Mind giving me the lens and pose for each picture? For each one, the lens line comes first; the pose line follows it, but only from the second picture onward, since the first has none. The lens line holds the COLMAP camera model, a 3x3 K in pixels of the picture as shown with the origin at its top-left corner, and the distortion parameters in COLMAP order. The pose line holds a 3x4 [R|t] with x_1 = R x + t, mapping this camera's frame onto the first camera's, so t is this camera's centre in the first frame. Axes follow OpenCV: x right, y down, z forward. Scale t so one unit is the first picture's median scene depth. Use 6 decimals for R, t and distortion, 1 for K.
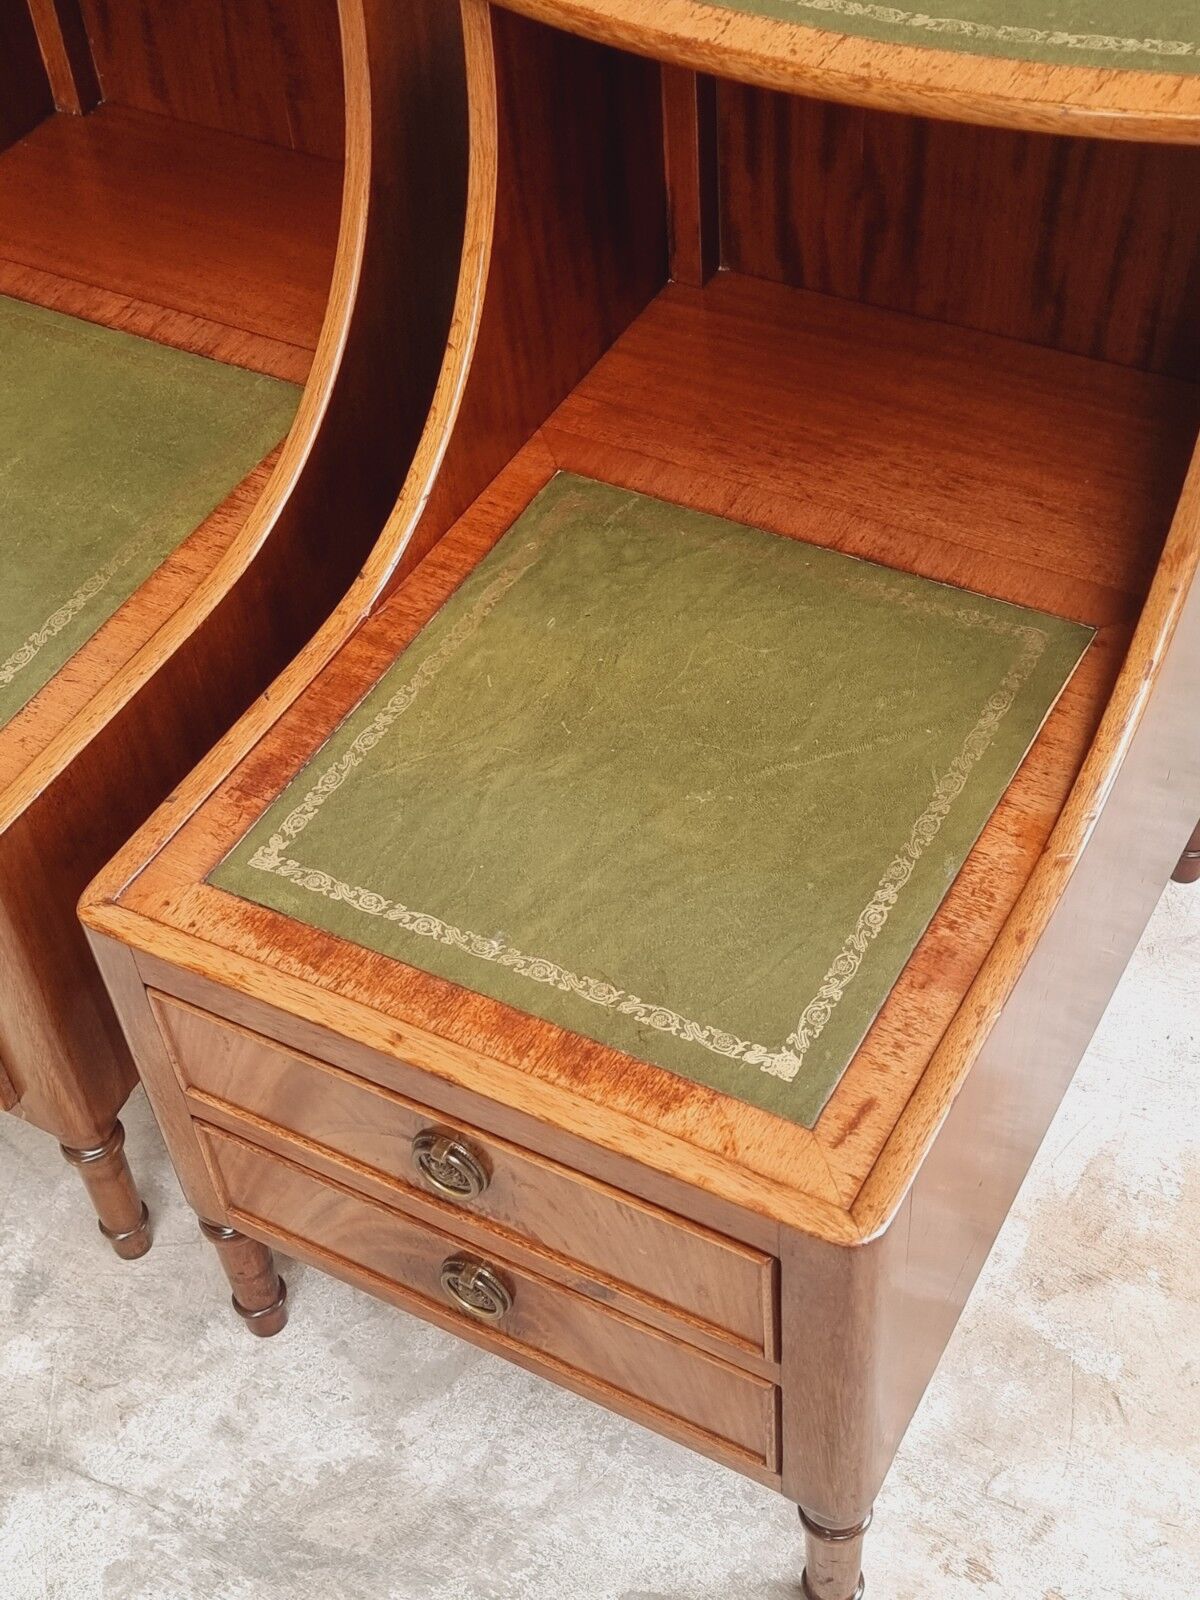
lens RADIAL K [[2148.6, 0, 593.8], [0, 2148.6, 808.6], [0, 0, 1]] dist [0.071886, 0.000000]
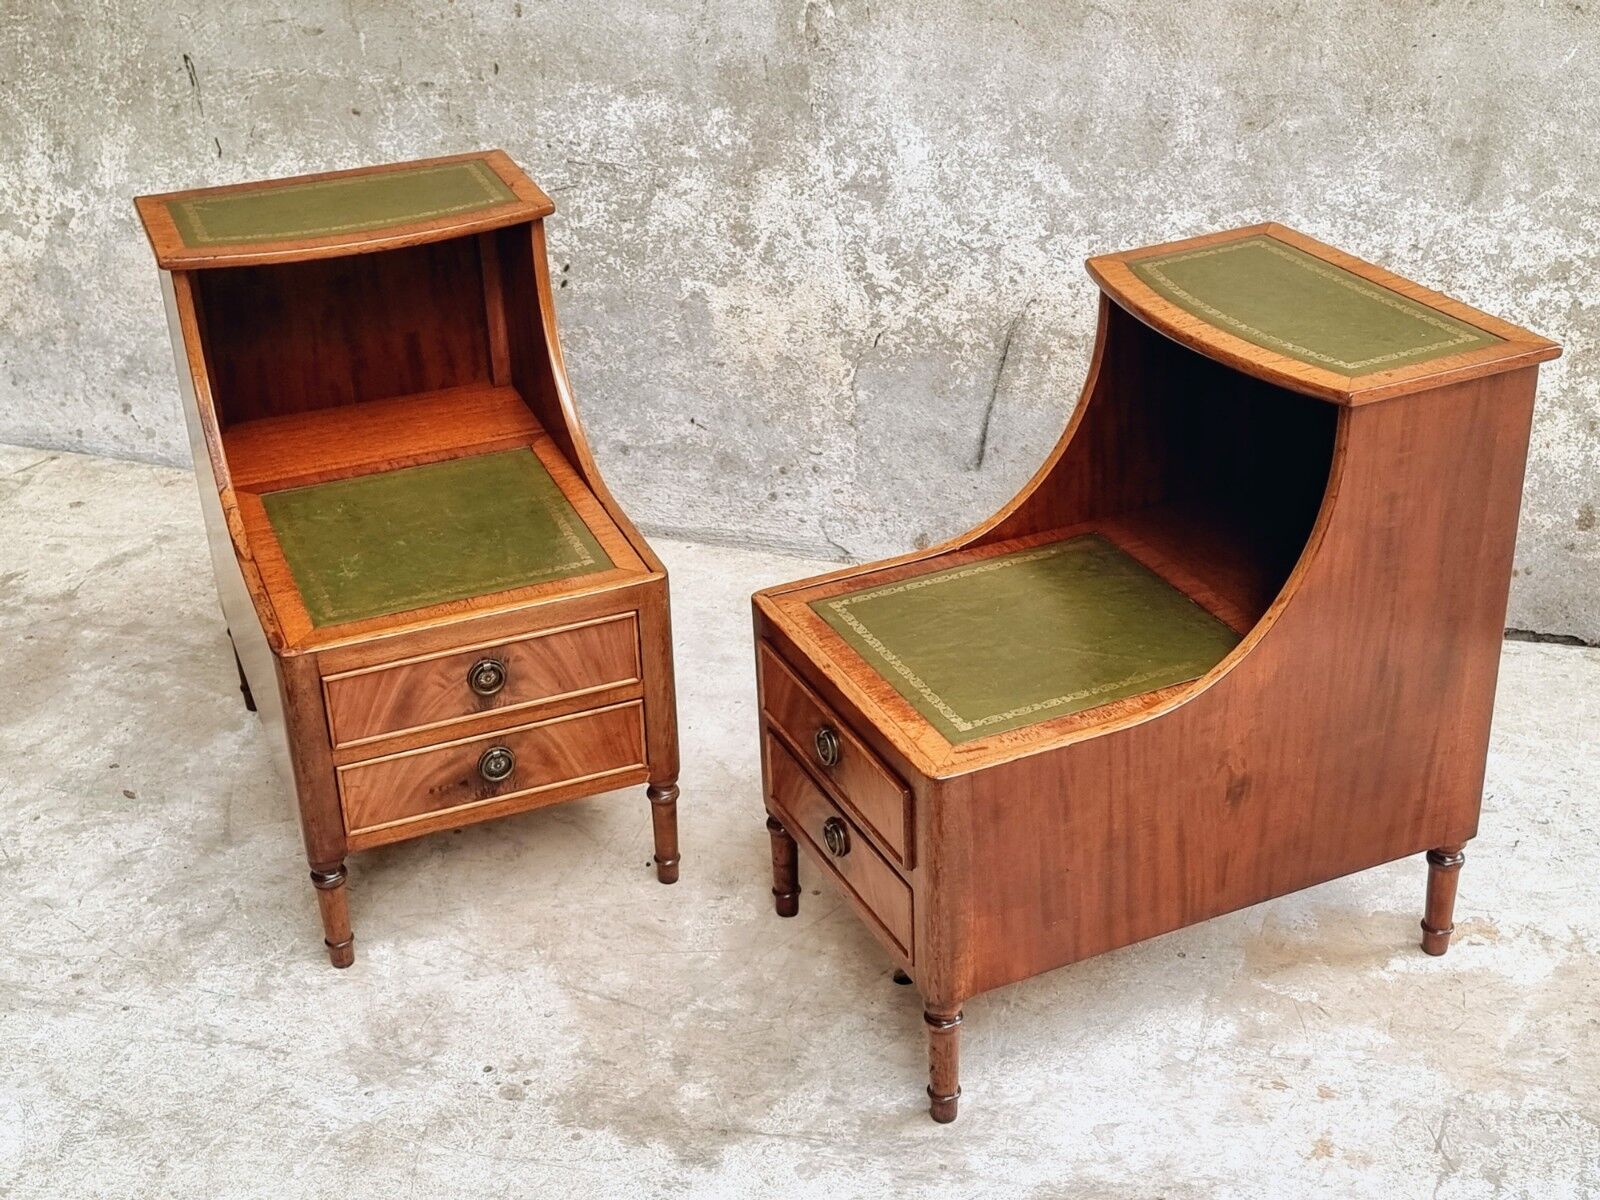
lens RADIAL K [[2148.6, 0, 790.1], [0, 2148.6, 627.2], [0, 0, 1]] dist [0.071886, 0.000000]
pose [[0.973429, -0.084685, 0.212755, -0.553248], [0.151638, 0.934589, -0.321791, 0.500222], [-0.171588, 0.345502, 0.922597, -0.696583]]
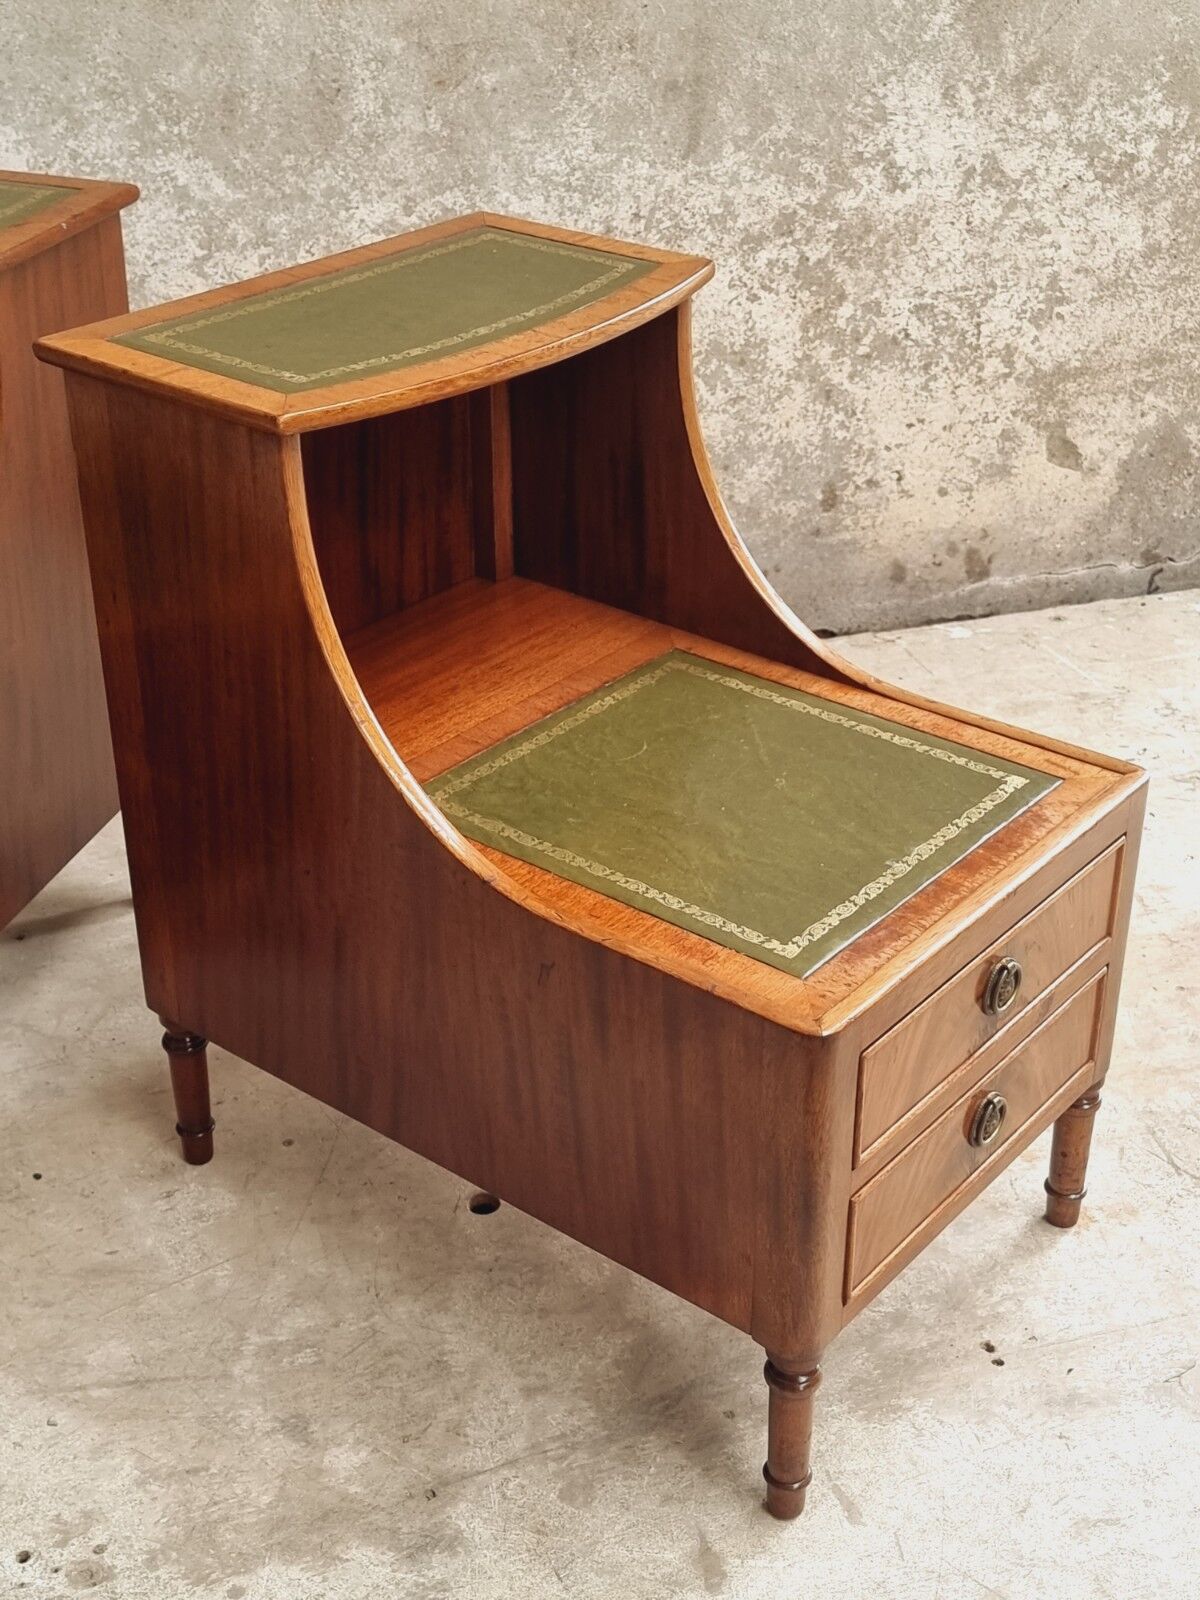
lens RADIAL K [[2148.6, 0, 629.4], [0, 2148.6, 827.6], [0, 0, 1]] dist [0.071886, 0.000000]
pose [[0.661935, -0.311268, 0.681876, -0.906611], [0.513917, 0.850686, -0.110560, 0.188352], [-0.545648, 0.423611, 0.723064, -0.044050]]
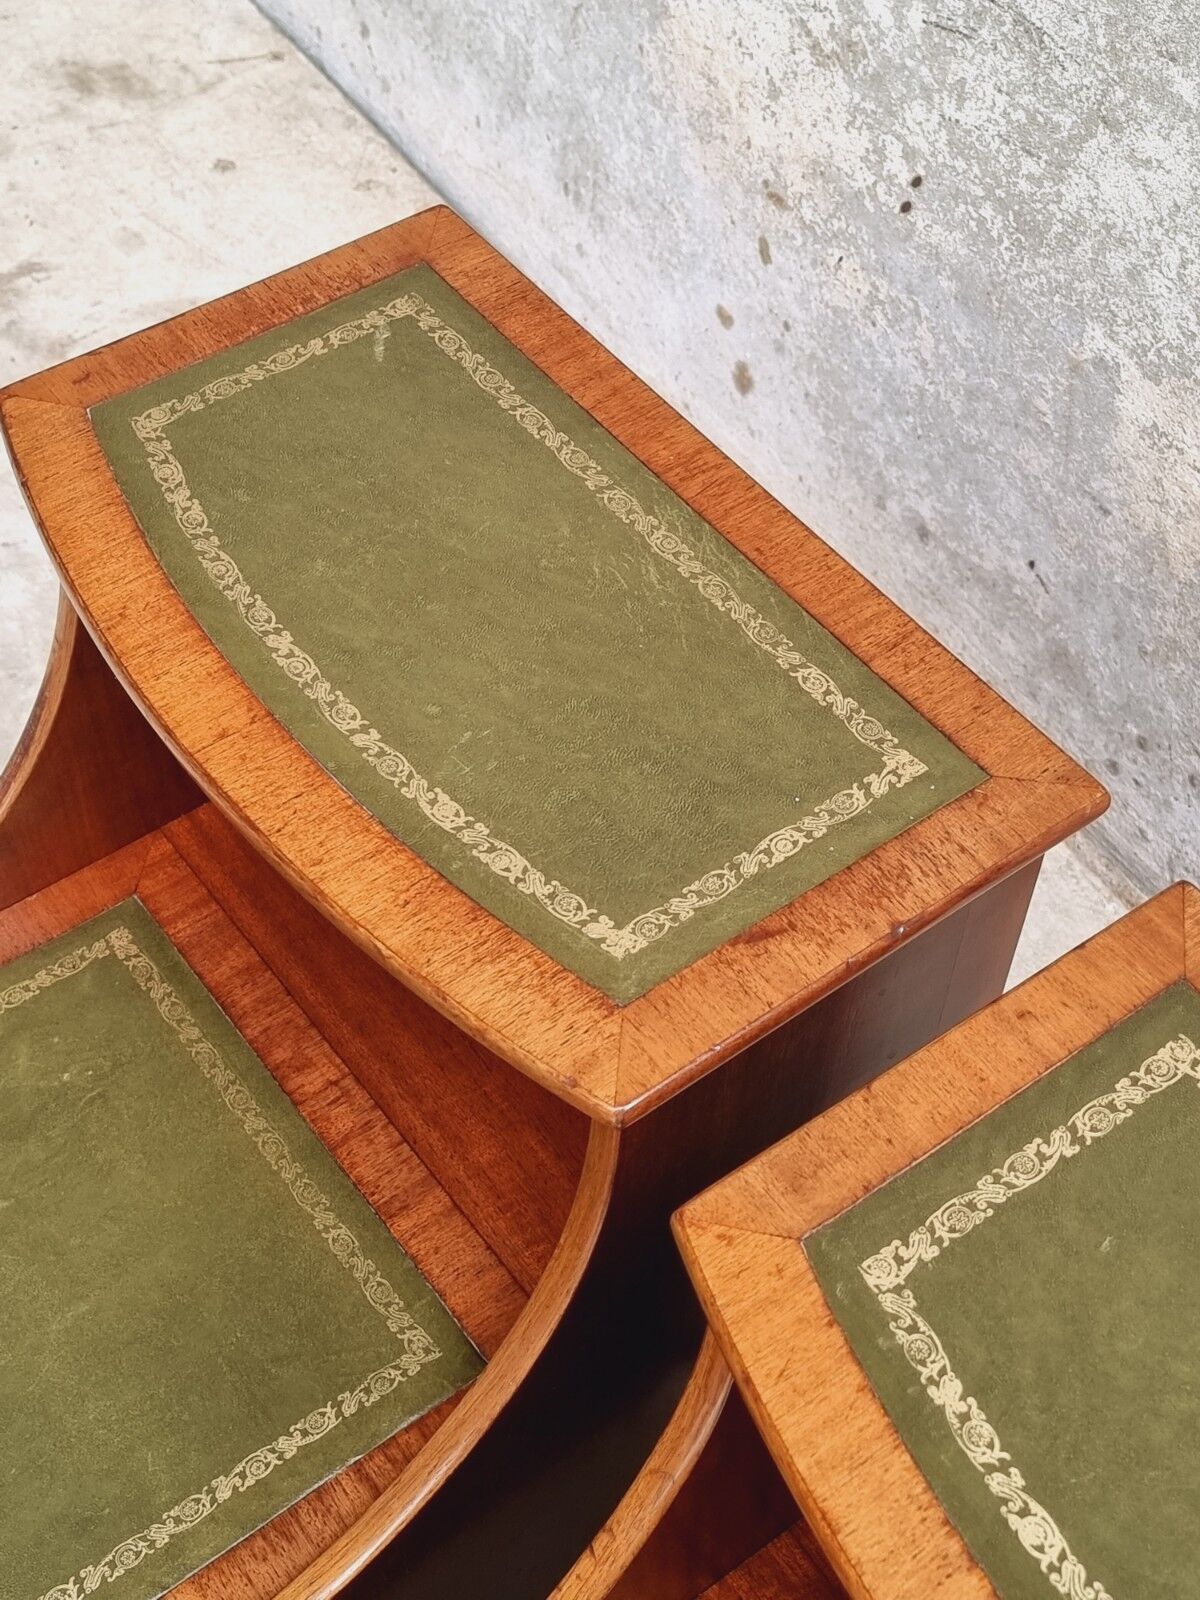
lens RADIAL K [[2148.6, 0, 621.7], [0, 2148.6, 784.9], [0, 0, 1]] dist [0.071886, 0.000000]
pose [[0.906107, 0.375113, -0.195603, -0.016686], [-0.364231, 0.926919, 0.090319, -0.487971], [0.215188, -0.010594, 0.976515, 0.313878]]
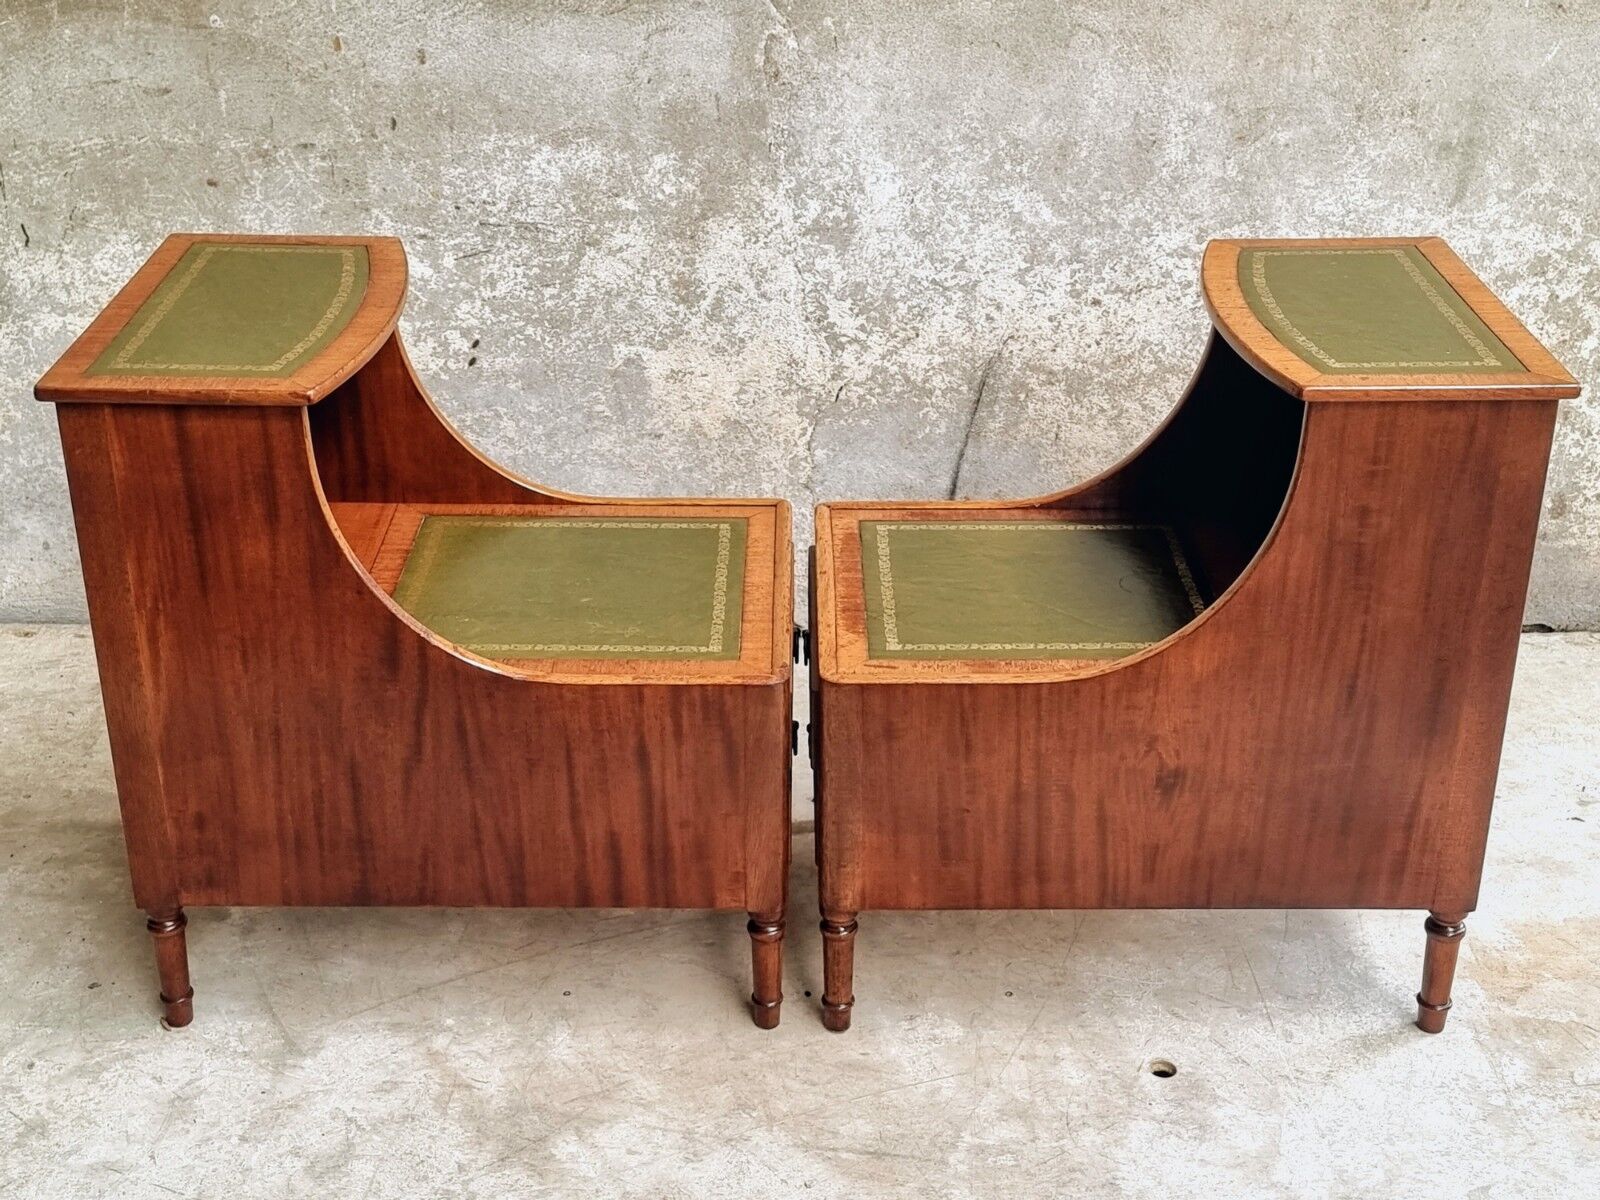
lens RADIAL K [[2148.6, 0, 788.6], [0, 2148.6, 607.1], [0, 0, 1]] dist [0.071886, 0.000000]
pose [[0.850007, -0.179641, 0.495194, -1.120594], [0.355026, 0.889841, -0.286601, 0.252939], [-0.389159, 0.419420, 0.820148, -0.311798]]
